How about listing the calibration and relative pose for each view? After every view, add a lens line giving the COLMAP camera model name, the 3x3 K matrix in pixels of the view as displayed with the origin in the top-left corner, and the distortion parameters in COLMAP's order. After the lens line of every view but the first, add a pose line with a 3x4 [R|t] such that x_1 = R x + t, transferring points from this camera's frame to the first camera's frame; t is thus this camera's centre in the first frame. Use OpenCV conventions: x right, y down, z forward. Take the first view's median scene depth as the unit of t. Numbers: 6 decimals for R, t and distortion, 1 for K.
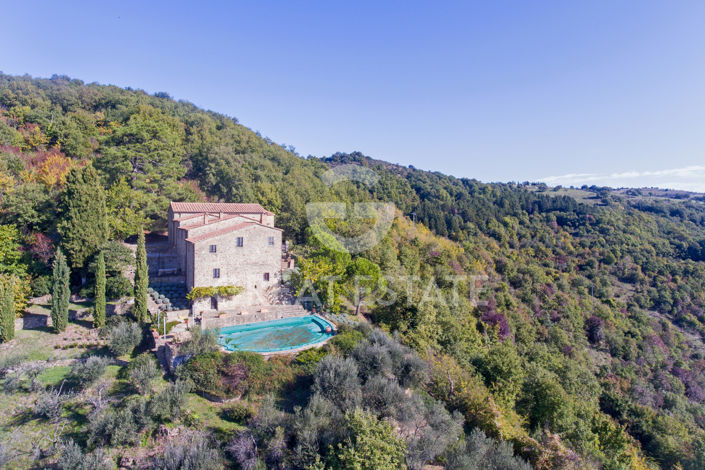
lens RADIAL K [[425.6, 0, 350.5], [0, 425.6, 214.4], [0, 0, 1]] dist [0.003043, 0.000962]
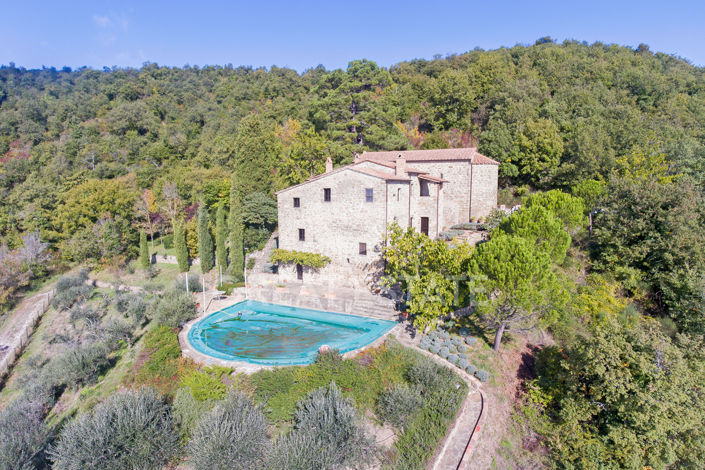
lens RADIAL K [[425.6, 0, 350.5], [0, 425.6, 214.4], [0, 0, 1]] dist [0.003043, 0.000962]
pose [[0.545532, 0.064977, -0.835568, 0.343030], [-0.004138, 0.997187, 0.074844, 0.041709], [0.838080, -0.037372, 0.544266, 0.614570]]
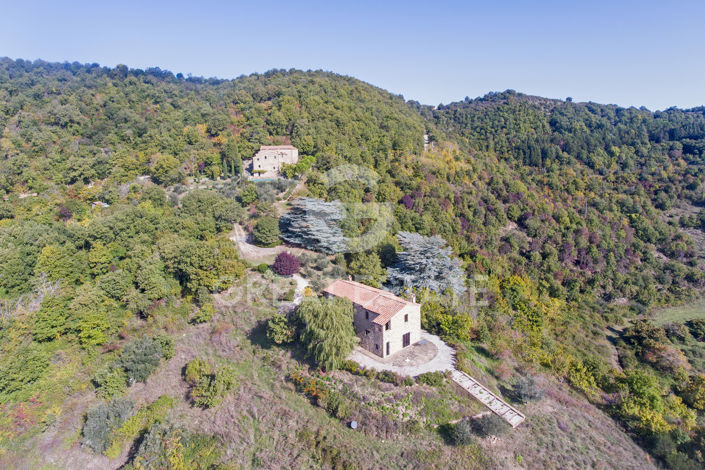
lens RADIAL K [[425.6, 0, 350.5], [0, 425.6, 214.4], [0, 0, 1]] dist [0.003043, 0.000962]
pose [[0.865611, 0.050939, -0.498120, 1.991054], [0.022870, 0.989752, 0.140957, 0.048952], [0.500195, -0.133406, 0.855575, -1.600497]]
